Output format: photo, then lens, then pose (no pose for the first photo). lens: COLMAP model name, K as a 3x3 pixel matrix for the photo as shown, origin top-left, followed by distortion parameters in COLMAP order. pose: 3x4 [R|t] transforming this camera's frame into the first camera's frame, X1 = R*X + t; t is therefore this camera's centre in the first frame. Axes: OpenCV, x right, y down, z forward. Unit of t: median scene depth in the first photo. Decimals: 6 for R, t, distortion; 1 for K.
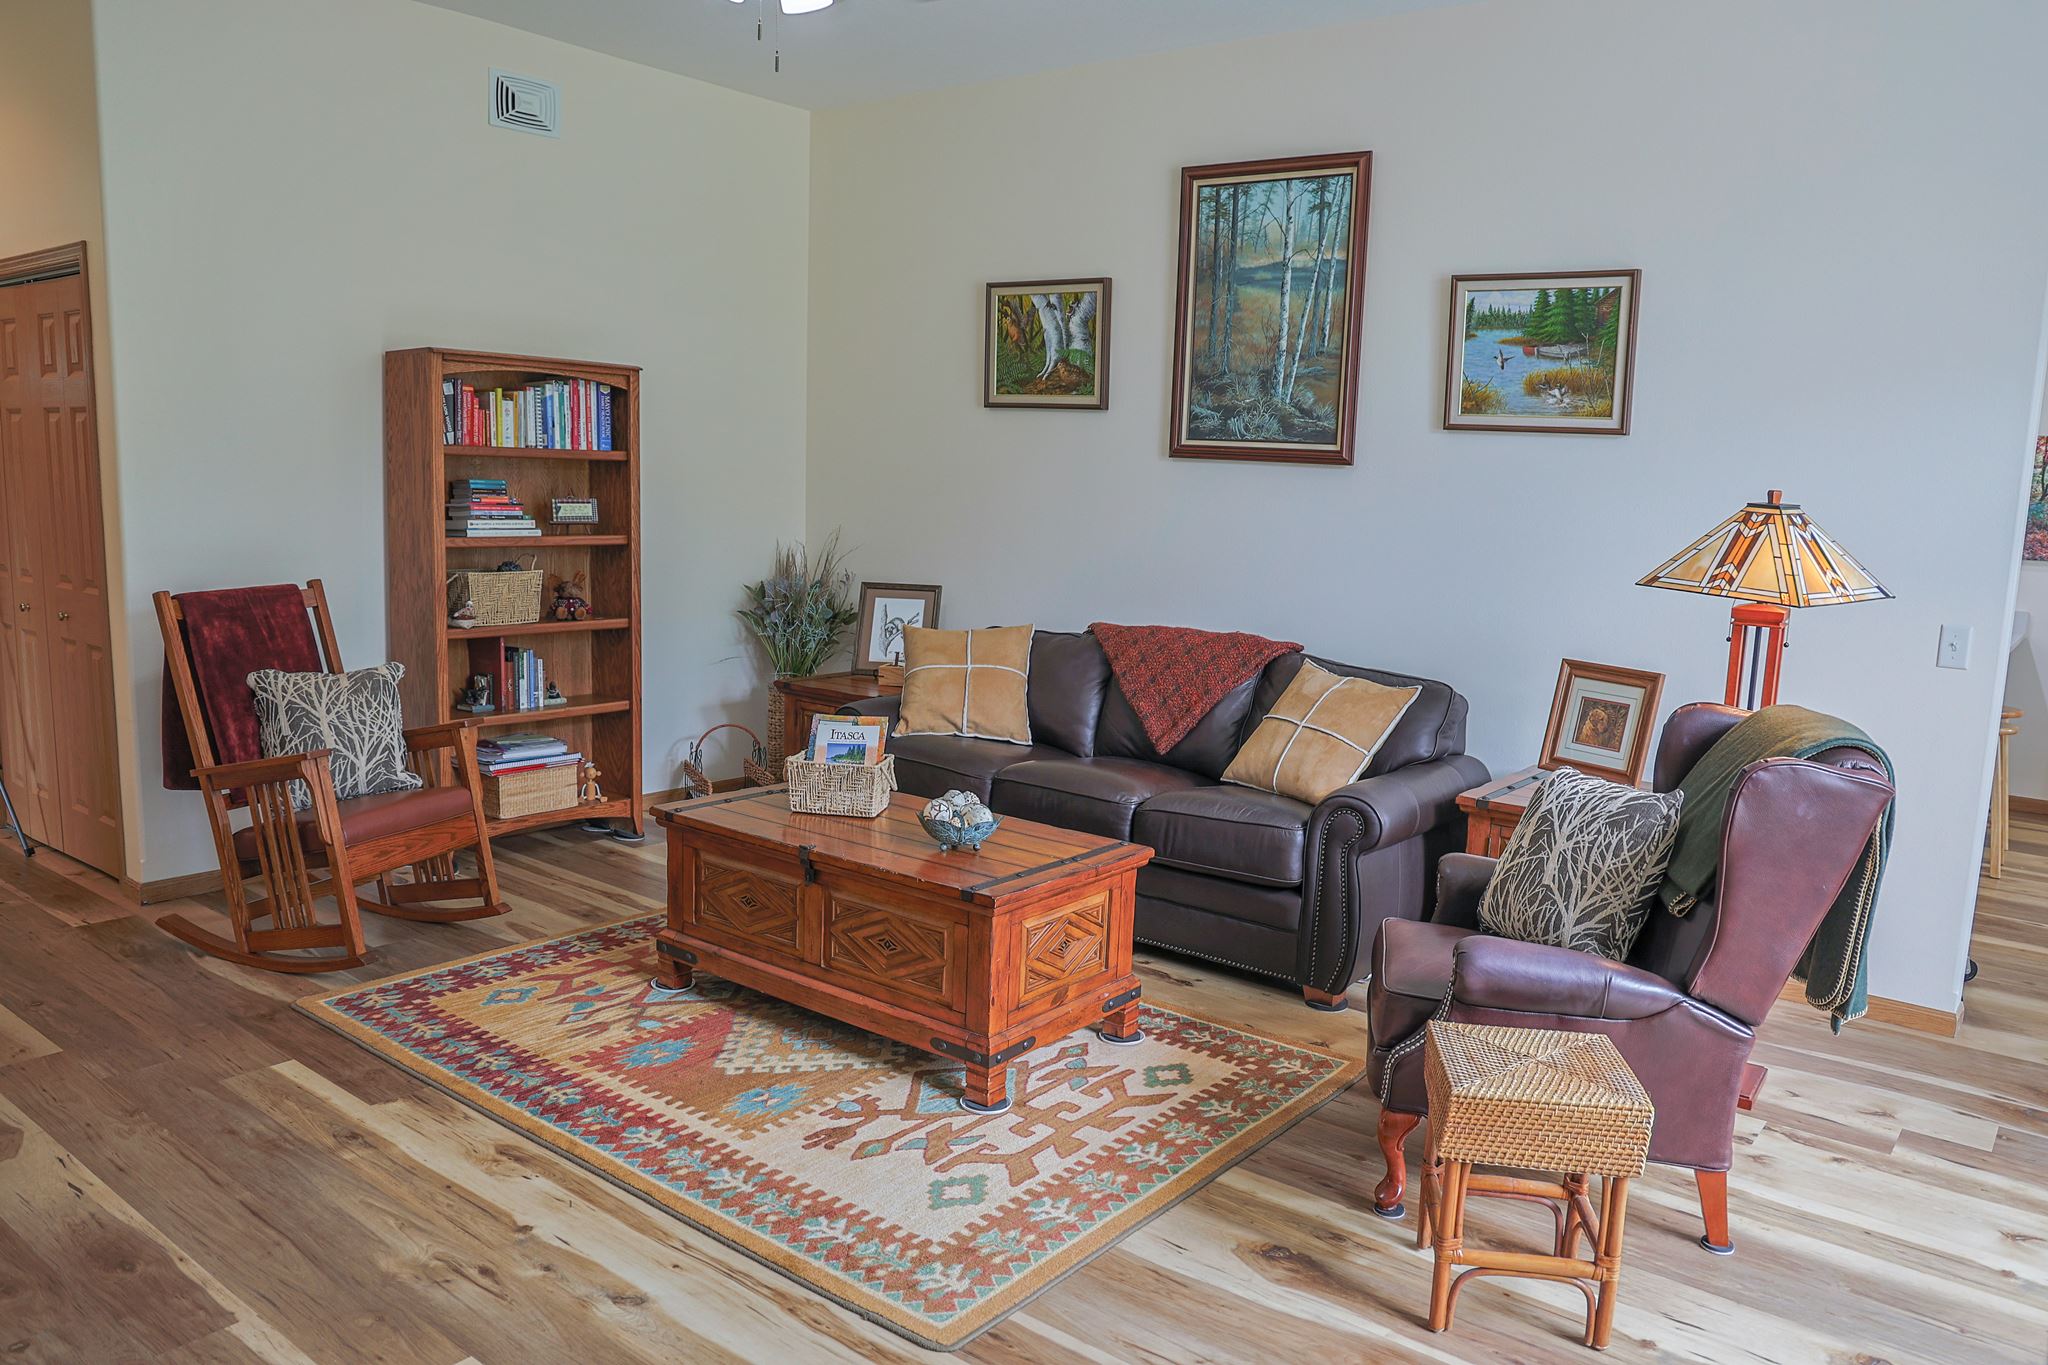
lens RADIAL K [[1486.9, 0, 1024.9], [0, 1486.9, 692.1], [0, 0, 1]] dist [-0.089993, 0.060509]
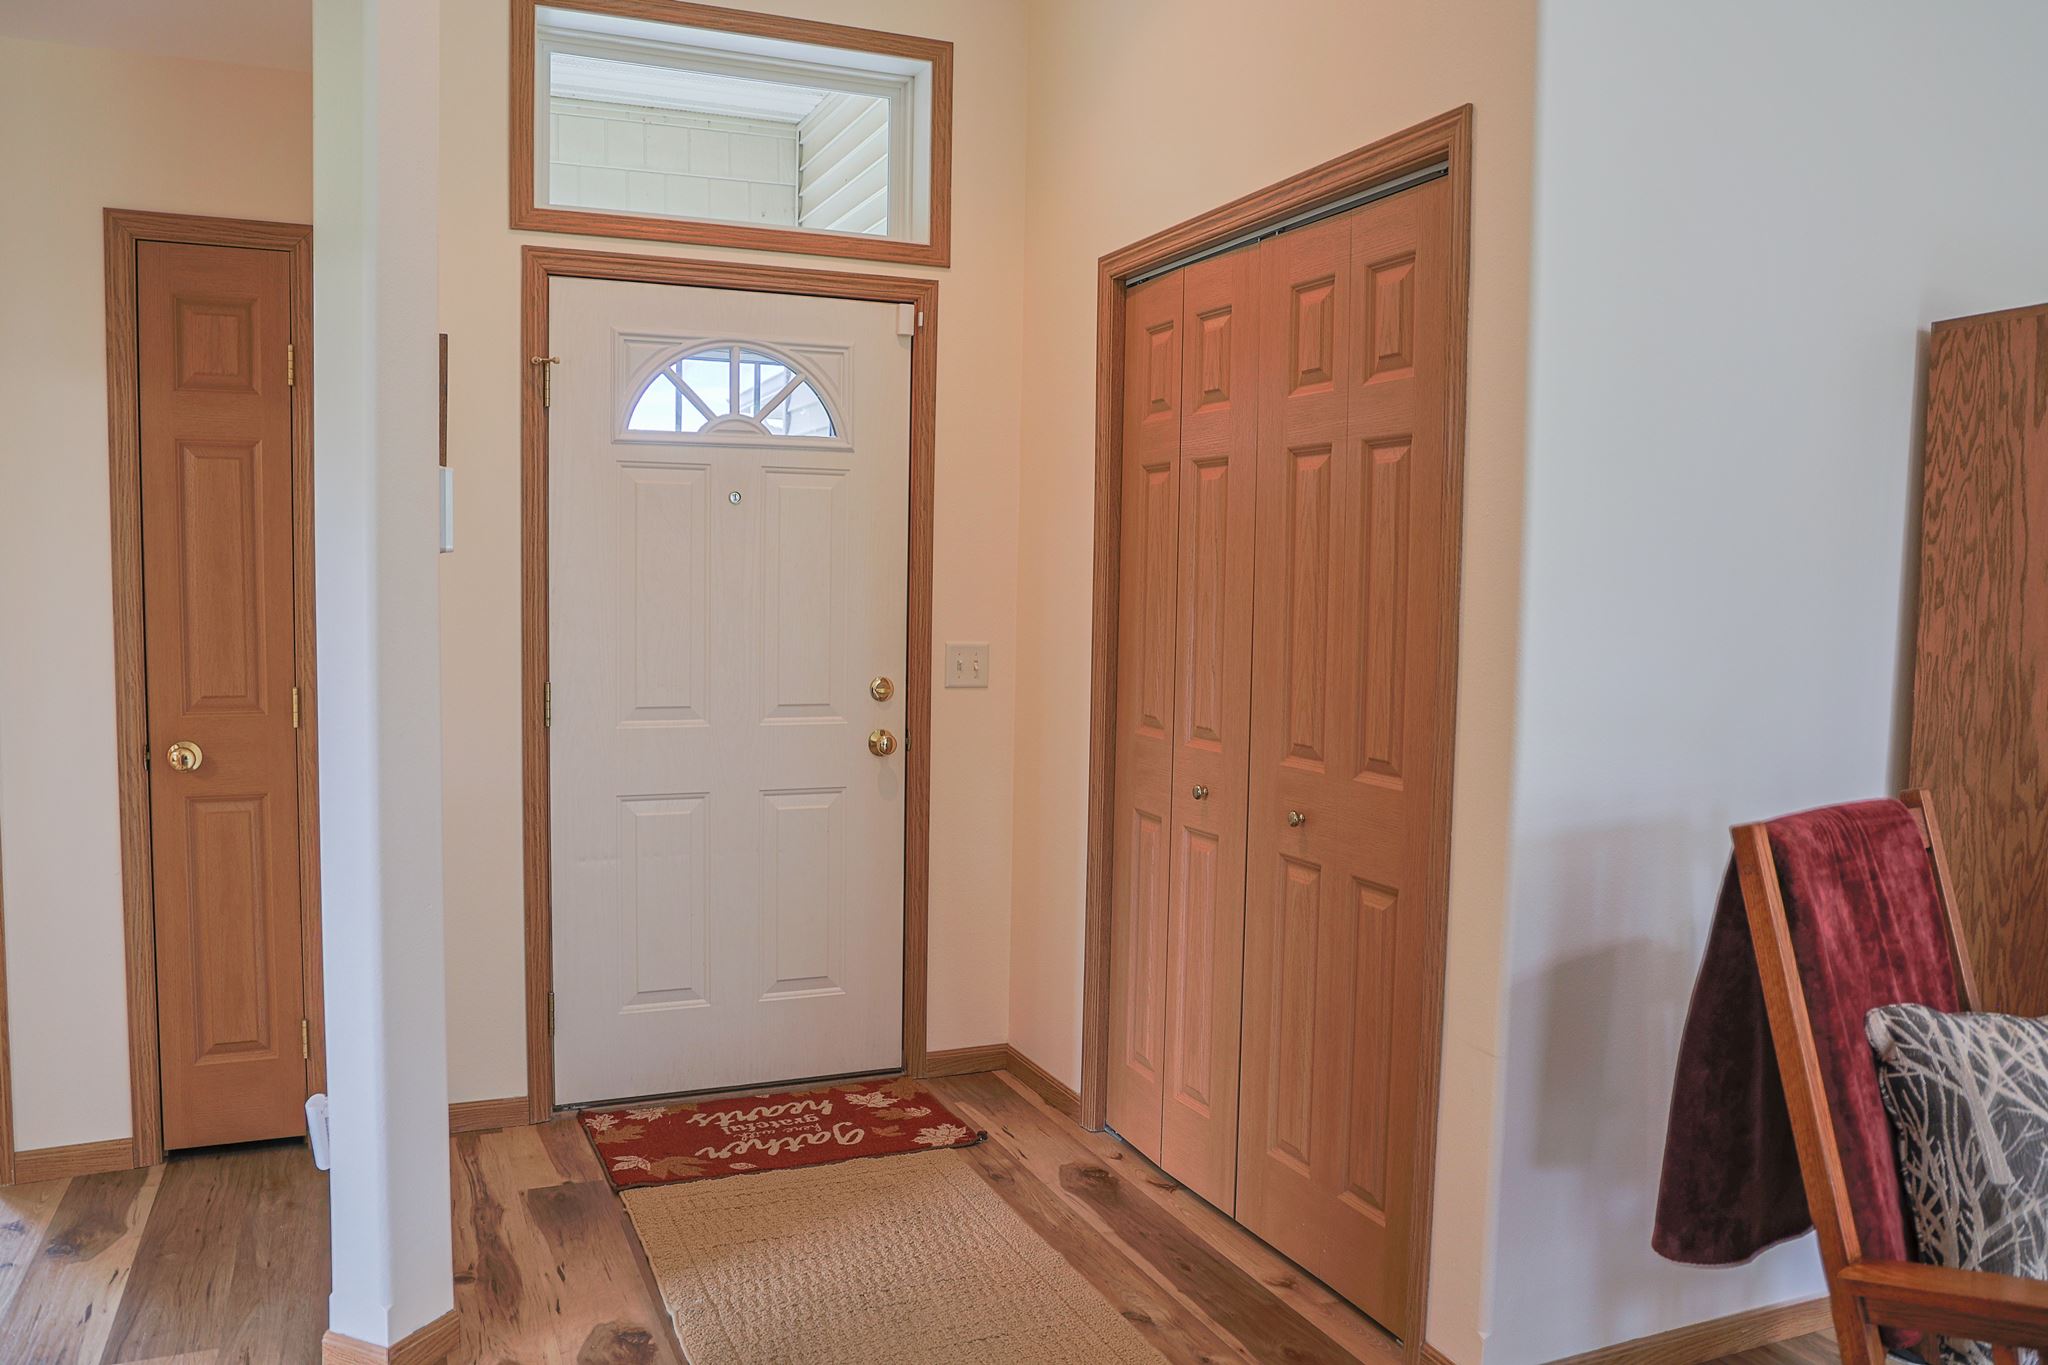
lens RADIAL K [[1486.9, 0, 1024.9], [0, 1486.9, 692.1], [0, 0, 1]] dist [-0.089993, 0.060509]
pose [[0.884231, 0.023584, -0.466453, -0.506088], [-0.065793, 0.995055, -0.074409, -0.052996], [0.462392, 0.096484, 0.881410, 0.456240]]
